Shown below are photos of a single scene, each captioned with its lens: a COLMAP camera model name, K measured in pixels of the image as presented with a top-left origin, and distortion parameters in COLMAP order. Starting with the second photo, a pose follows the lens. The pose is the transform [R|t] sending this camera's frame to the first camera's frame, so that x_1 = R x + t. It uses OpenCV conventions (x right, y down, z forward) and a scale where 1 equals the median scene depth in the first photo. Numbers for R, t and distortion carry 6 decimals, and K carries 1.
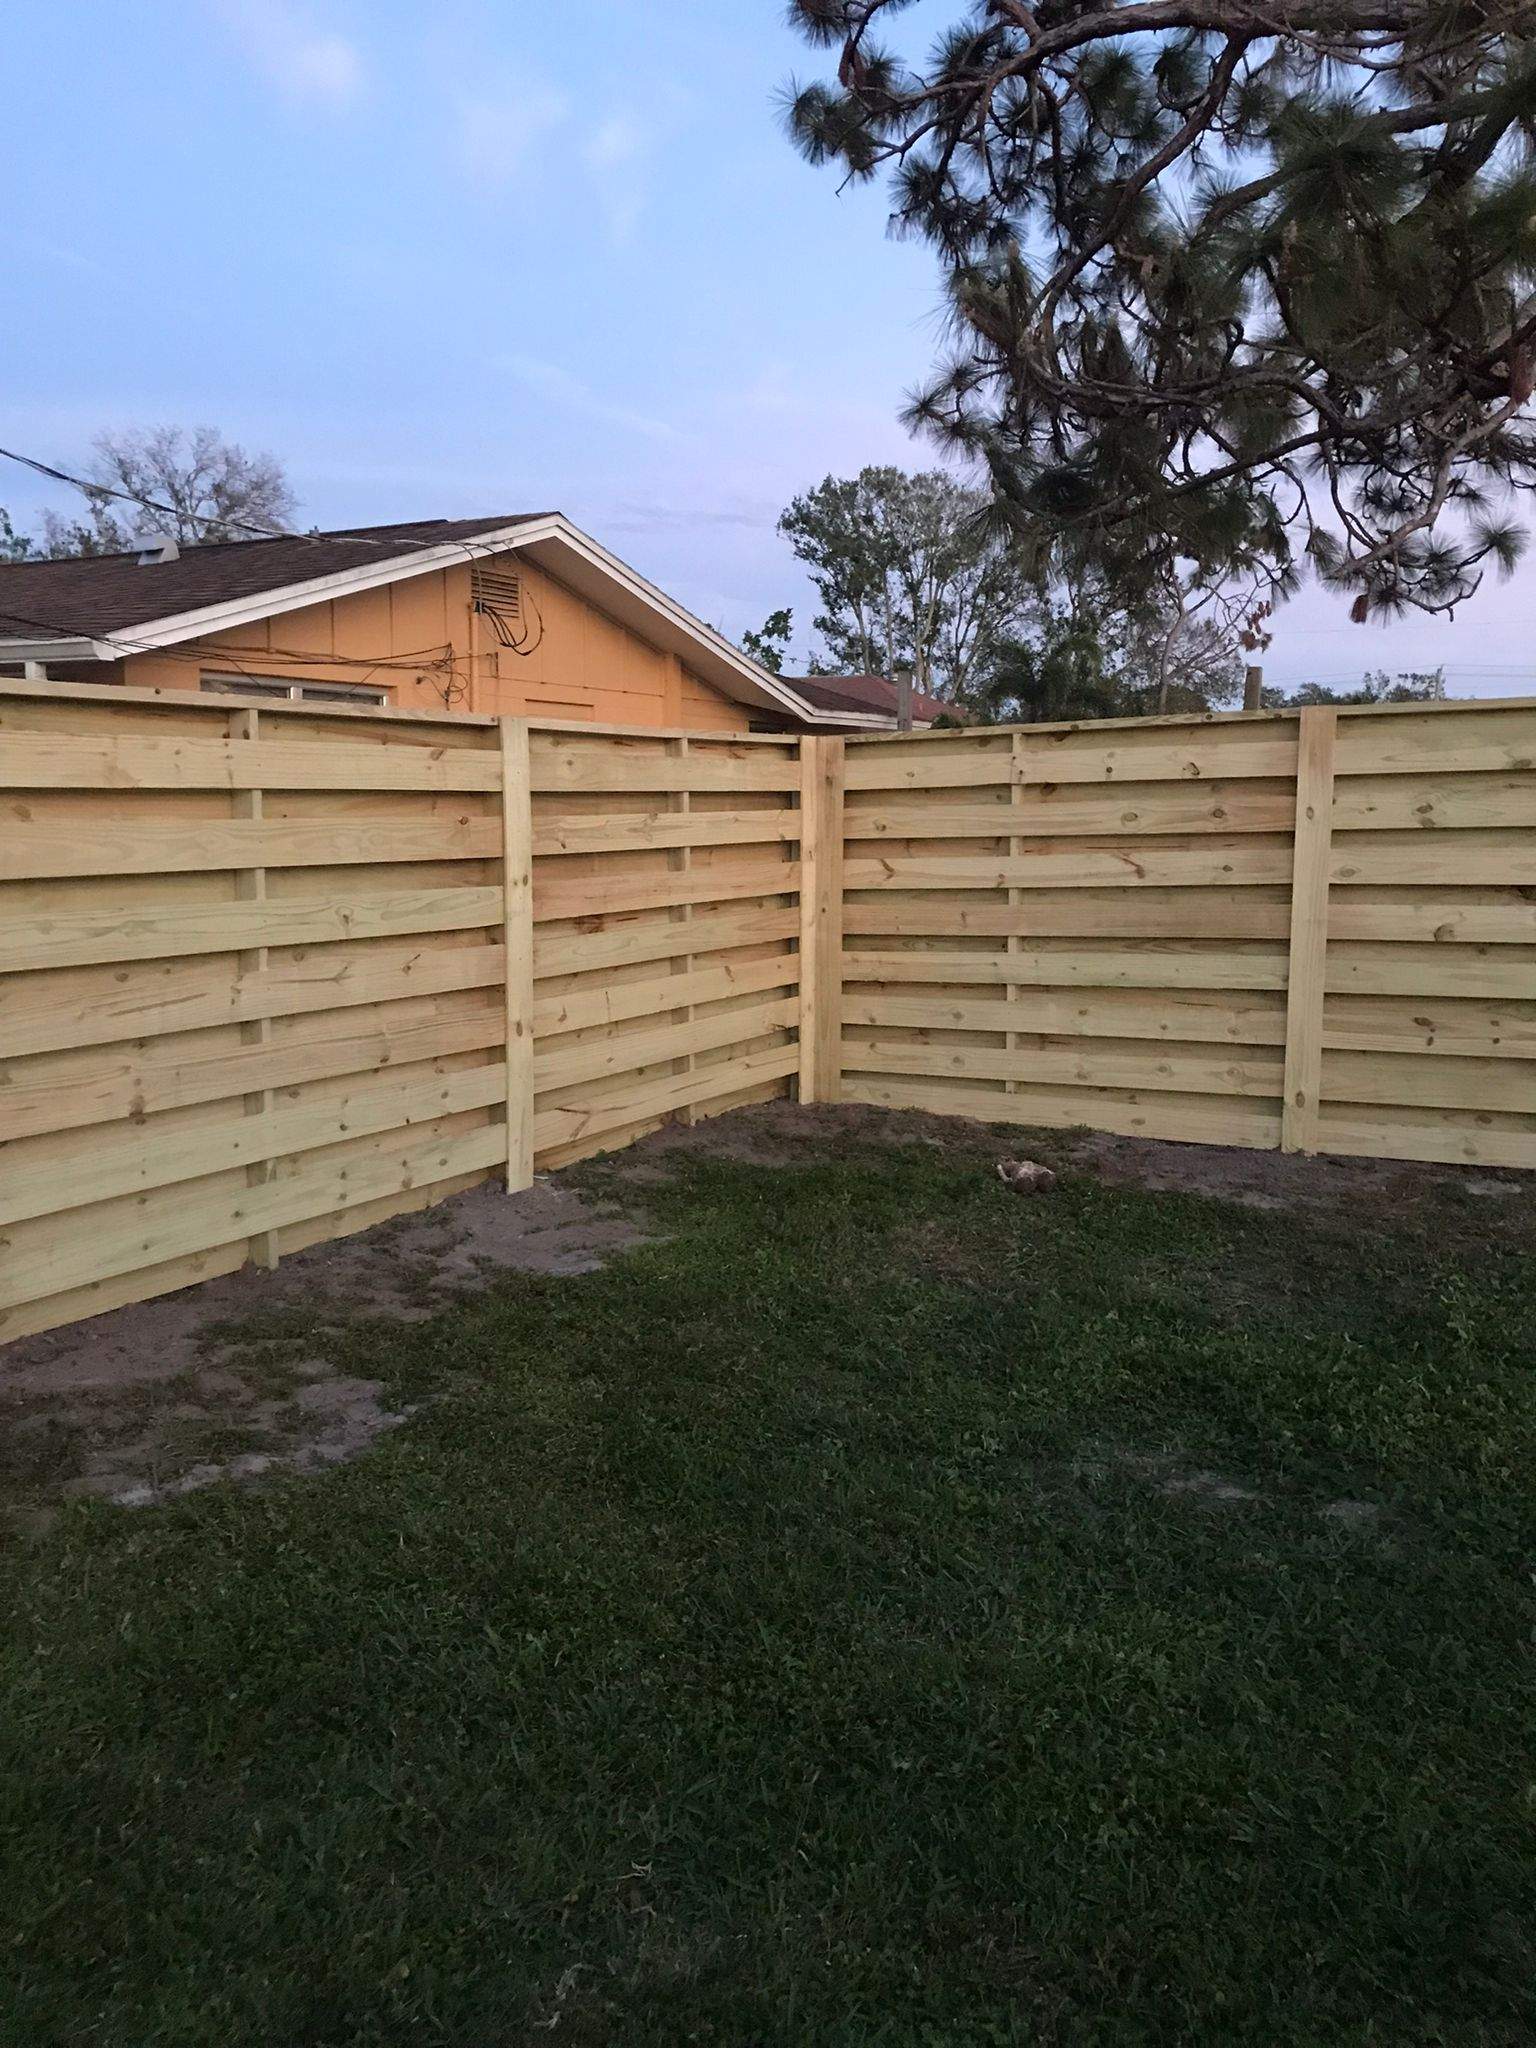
lens RADIAL K [[1663.5, 0, 772.4], [0, 1663.5, 1011.8], [0, 0, 1]] dist [0.050992, -0.059236]
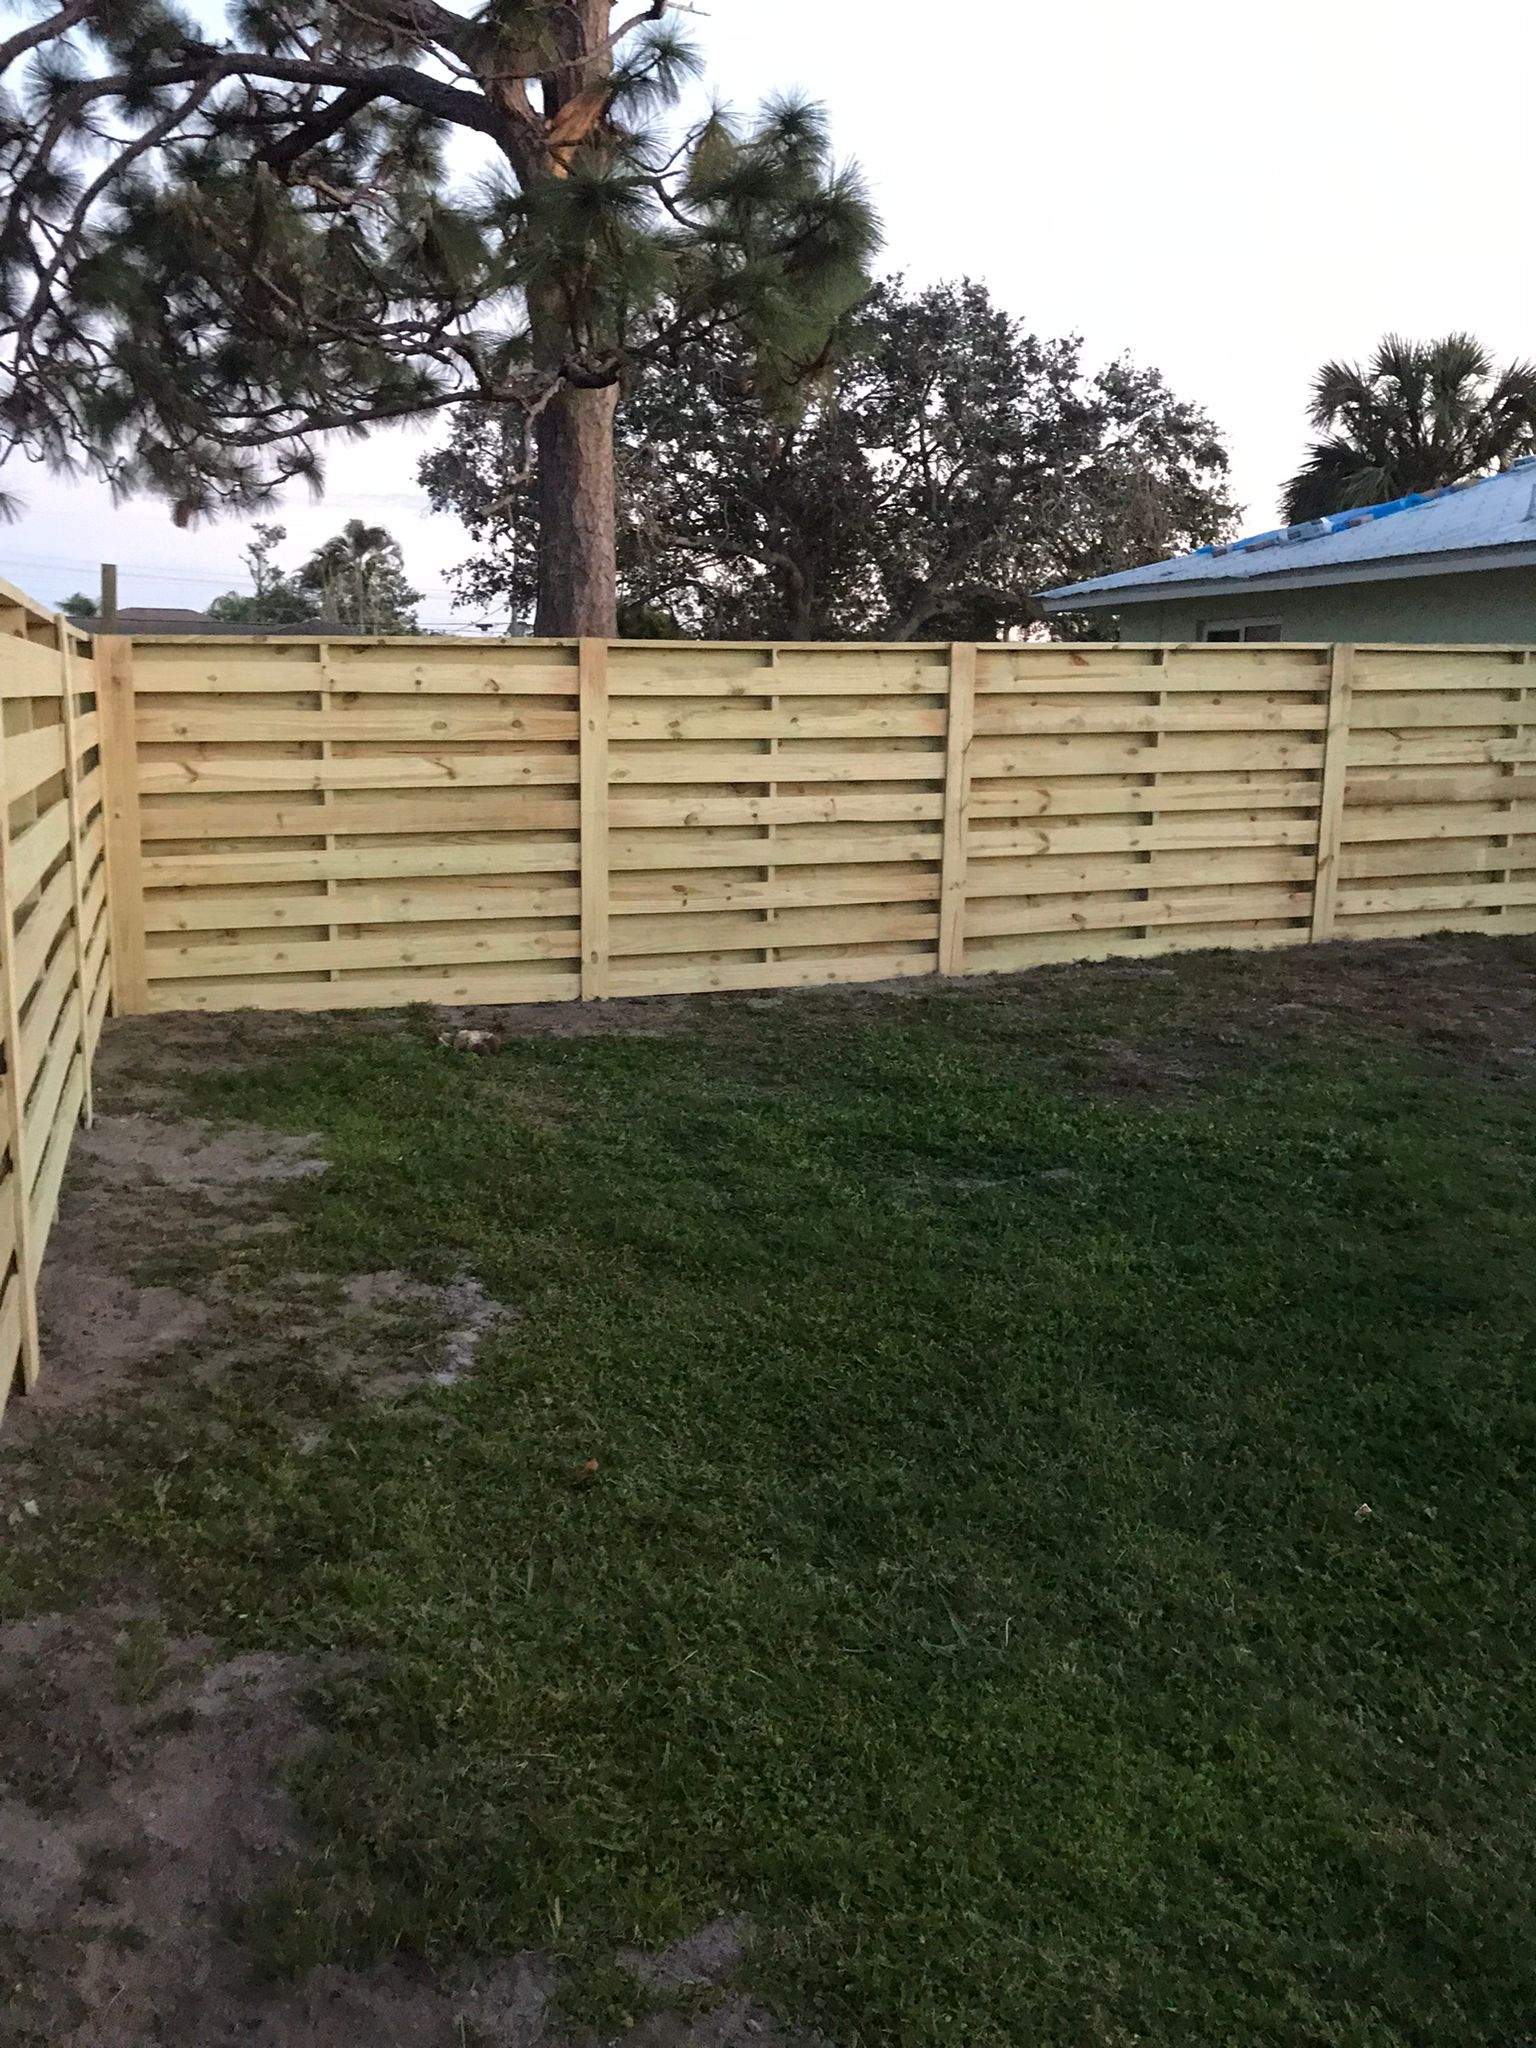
lens RADIAL K [[1674.6, 0, 766.7], [0, 1674.6, 1012.2], [0, 0, 1]] dist [0.048035, 0.001544]
pose [[0.654937, -0.117160, 0.746546, -0.537548], [0.071351, 0.993082, 0.093255, -0.014104], [-0.752307, -0.007809, 0.658766, 0.079313]]
